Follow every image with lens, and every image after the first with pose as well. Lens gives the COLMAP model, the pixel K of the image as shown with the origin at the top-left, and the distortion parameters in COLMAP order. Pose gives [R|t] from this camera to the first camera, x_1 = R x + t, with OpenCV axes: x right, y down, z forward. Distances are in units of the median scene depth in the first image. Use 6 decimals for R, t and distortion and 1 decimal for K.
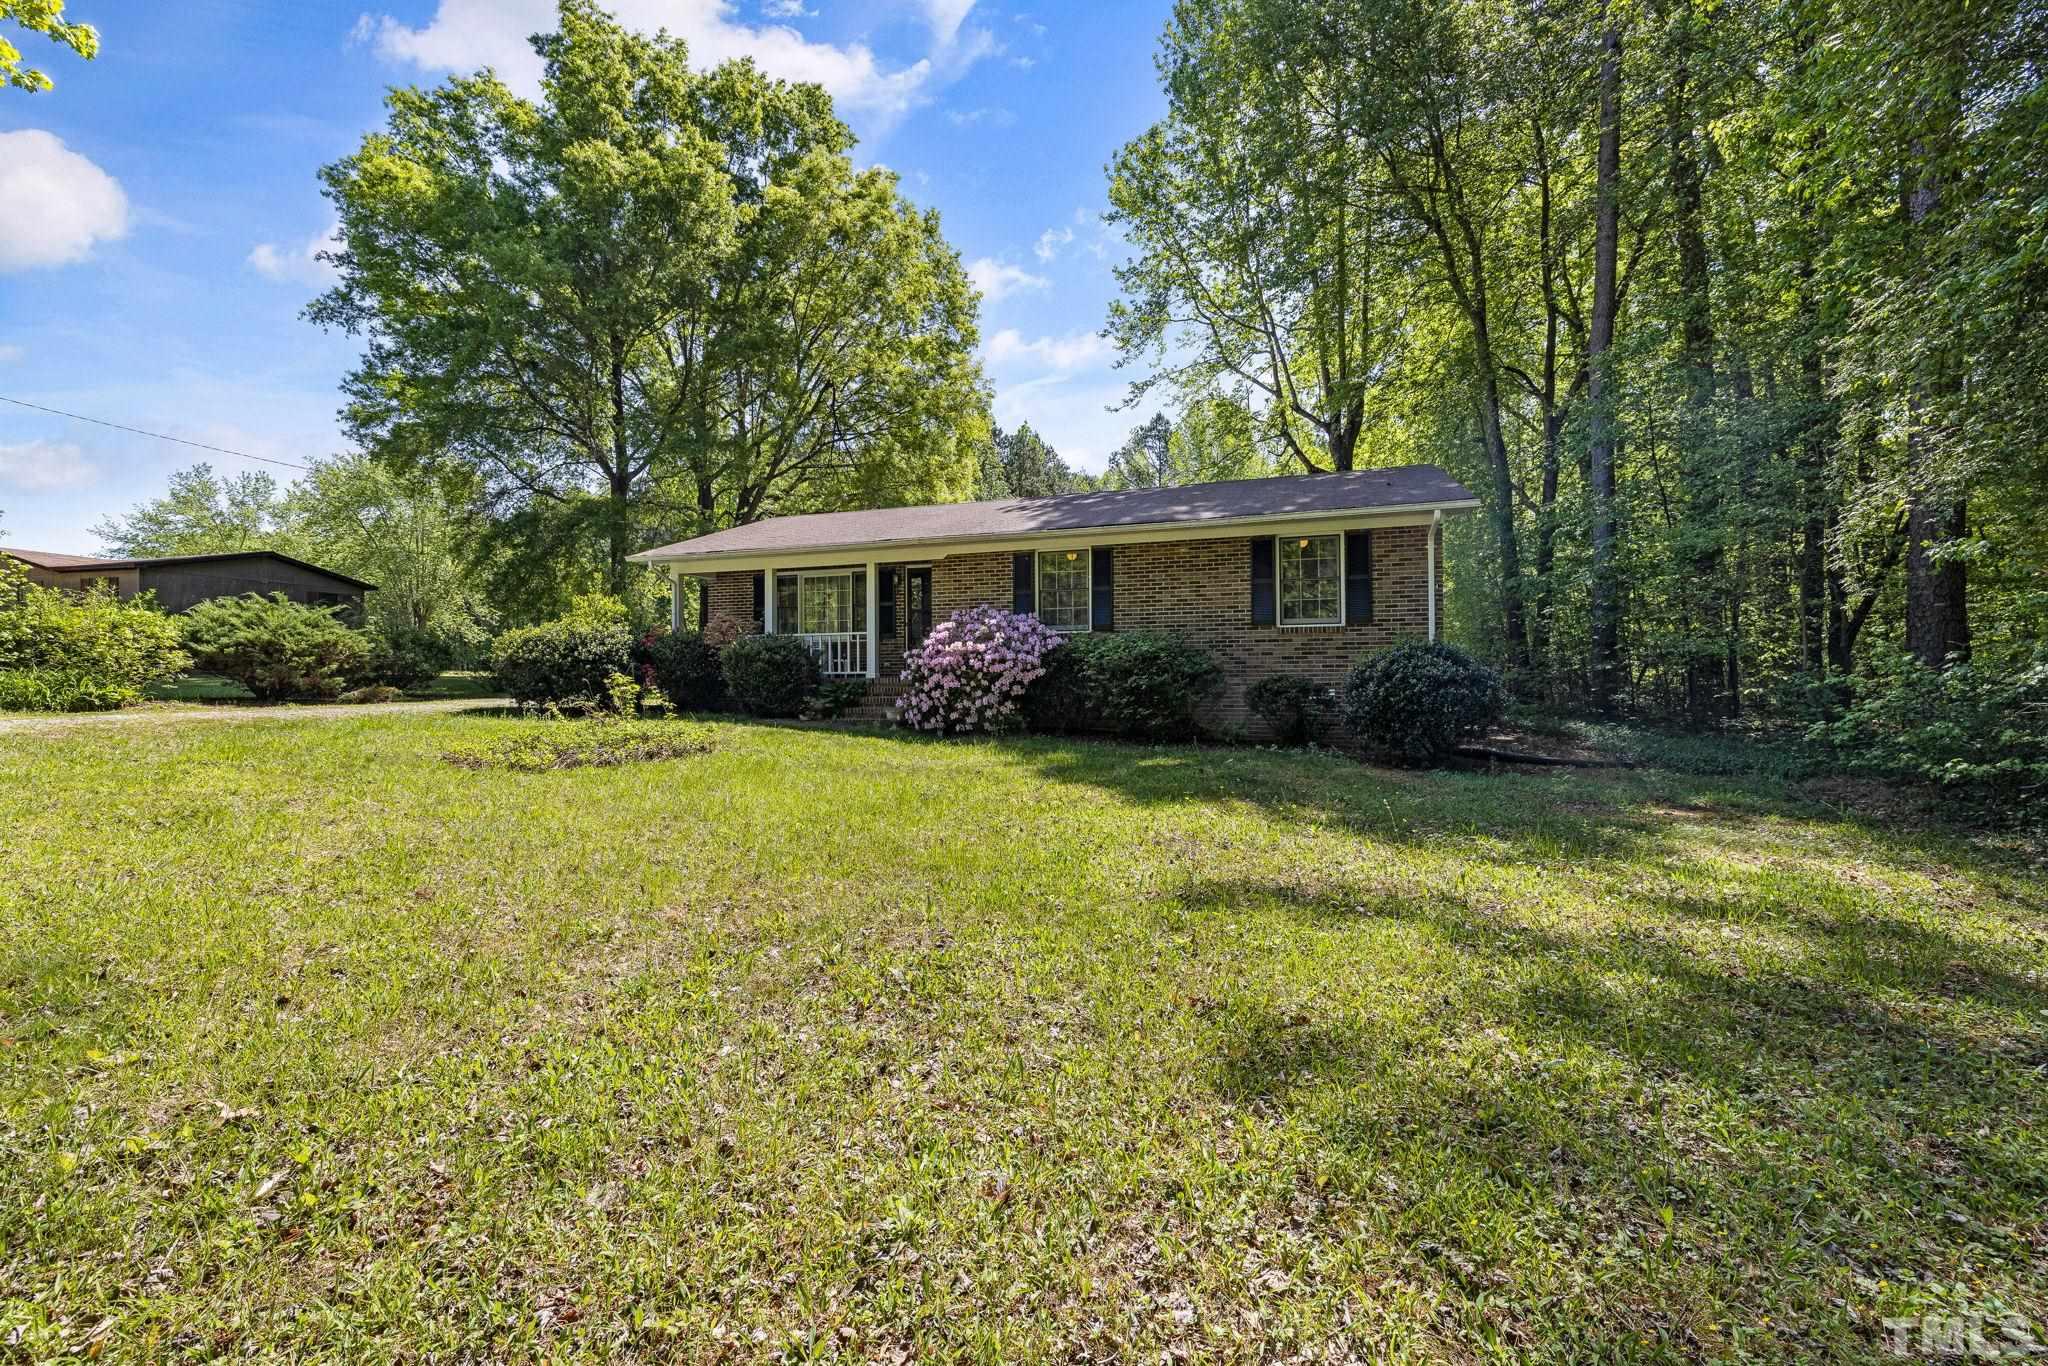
lens RADIAL K [[998.2, 0, 931.9], [0, 998.2, 672.3], [0, 0, 1]] dist [-0.003210, -0.000092]
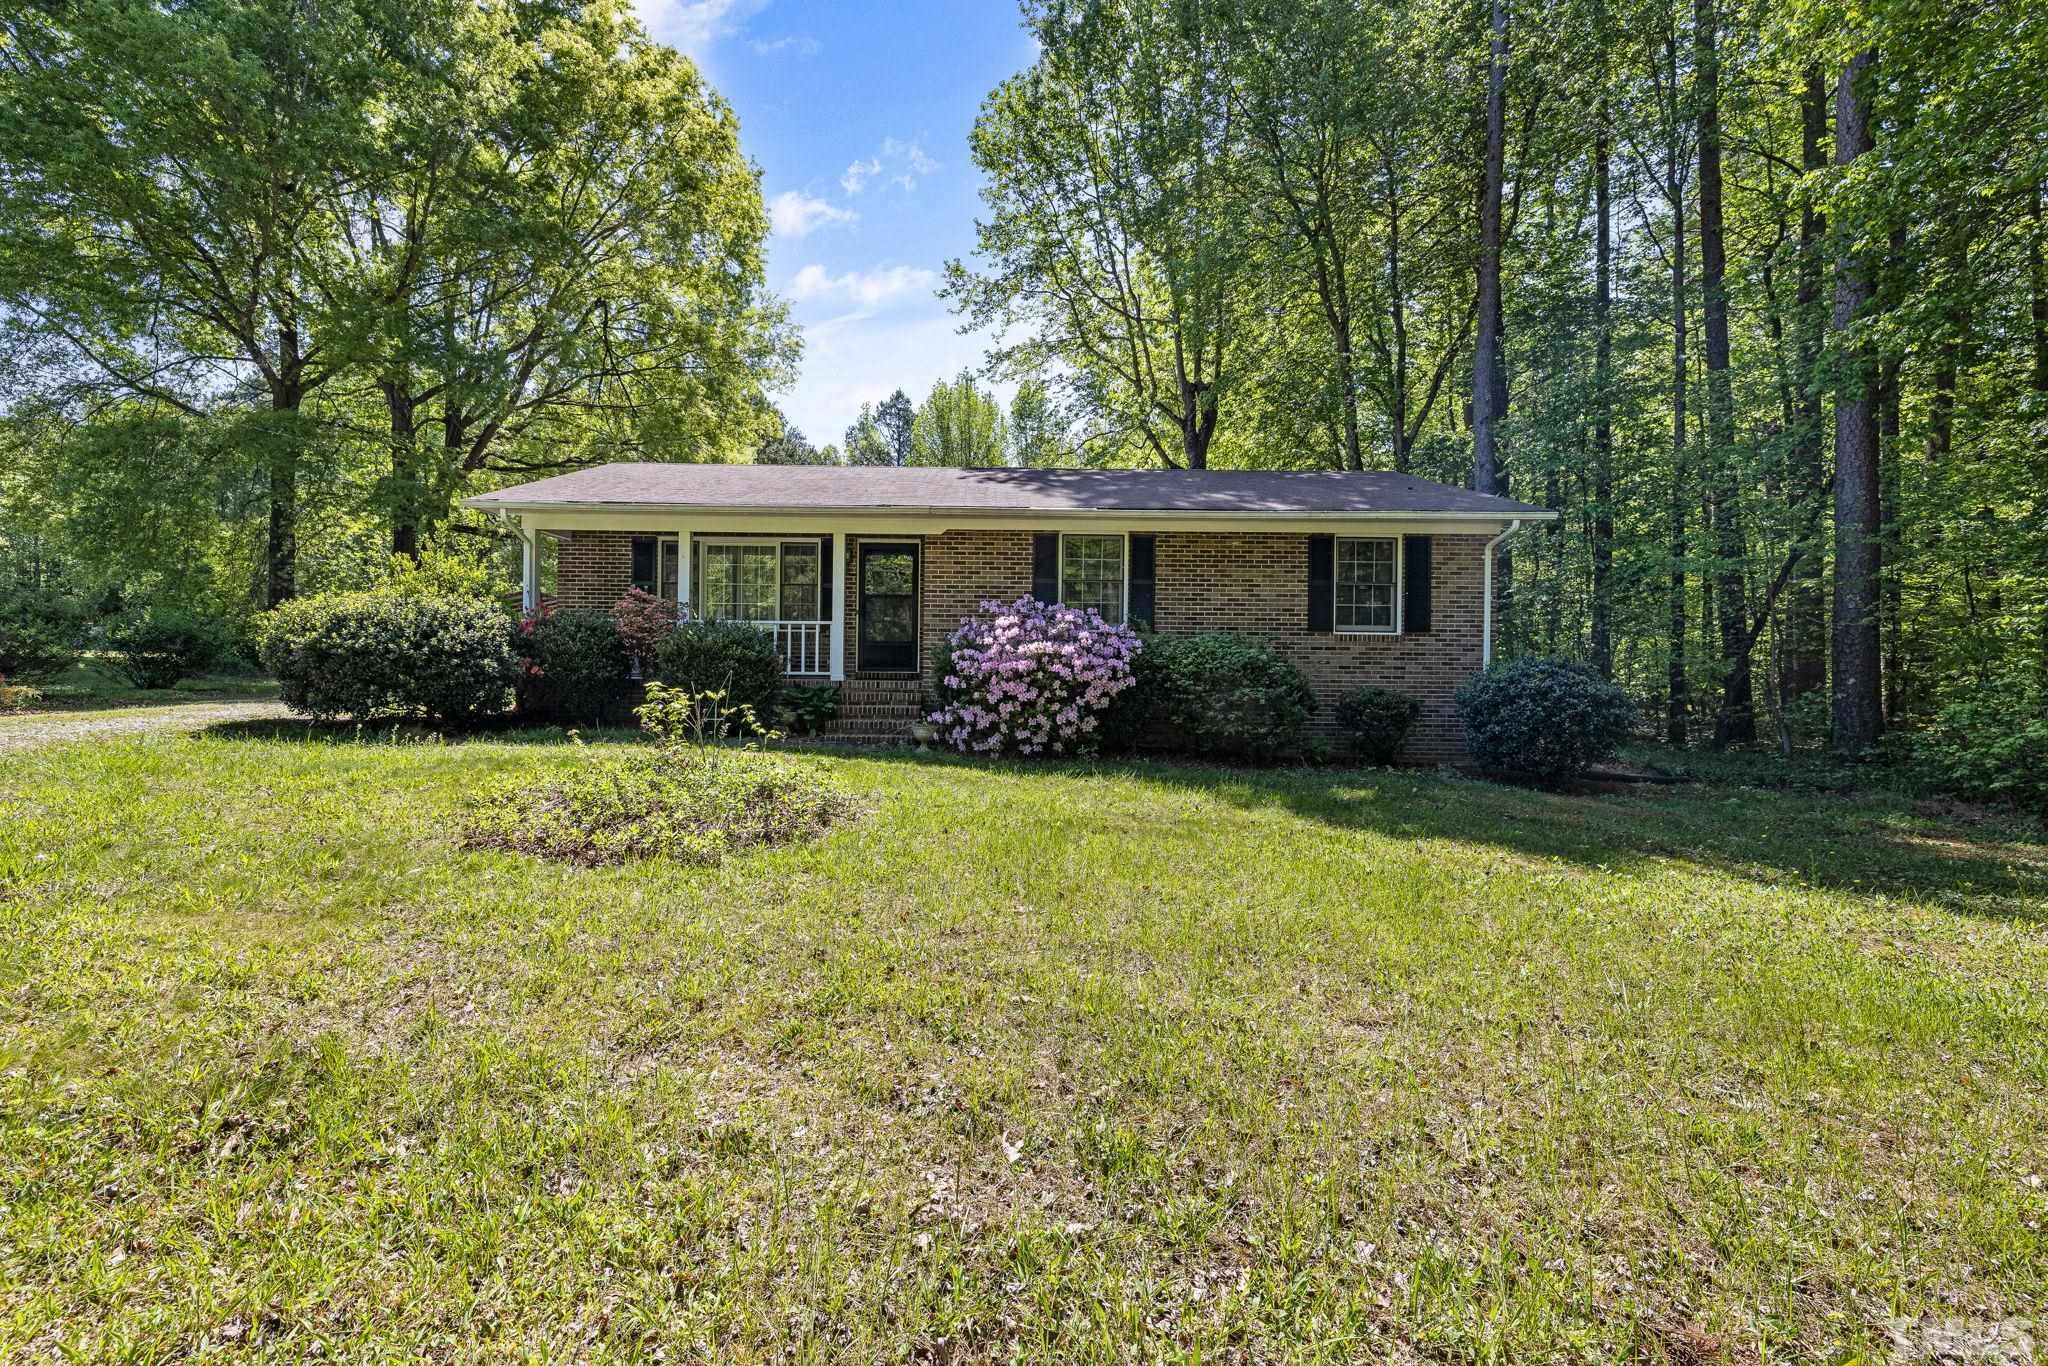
lens RADIAL K [[998.2, 0, 931.9], [0, 998.2, 672.3], [0, 0, 1]] dist [-0.003210, -0.000092]
pose [[0.915496, 0.010584, 0.402187, -0.330180], [-0.019061, 0.999672, 0.017082, -0.016463], [-0.401874, -0.023305, 0.915398, 0.272708]]
